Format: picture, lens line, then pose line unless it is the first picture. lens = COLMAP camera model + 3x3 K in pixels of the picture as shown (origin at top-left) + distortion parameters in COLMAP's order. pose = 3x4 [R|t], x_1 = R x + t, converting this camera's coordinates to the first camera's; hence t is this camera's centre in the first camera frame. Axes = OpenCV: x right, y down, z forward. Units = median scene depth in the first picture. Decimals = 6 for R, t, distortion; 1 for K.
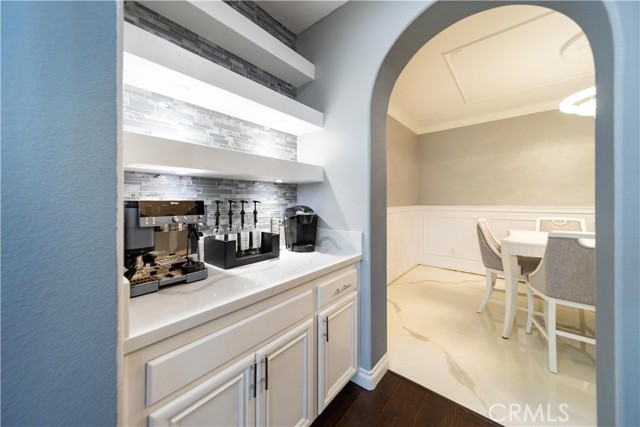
lens RADIAL K [[208.4, 0, 330.1], [0, 208.4, 204.8], [0, 0, 1]] dist [0.006405, 0.000092]
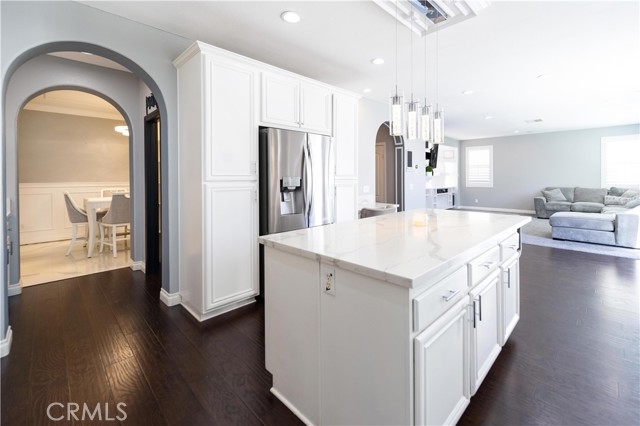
lens RADIAL K [[284.6, 0, 355.5], [0, 284.6, 176.4], [0, 0, 1]] dist [0.011134, 0.000613]
pose [[0.014529, 0.003047, 0.999890, -1.491783], [0.020660, 0.999781, -0.003347, 0.013752], [-0.999681, 0.020707, 0.014463, -1.227019]]
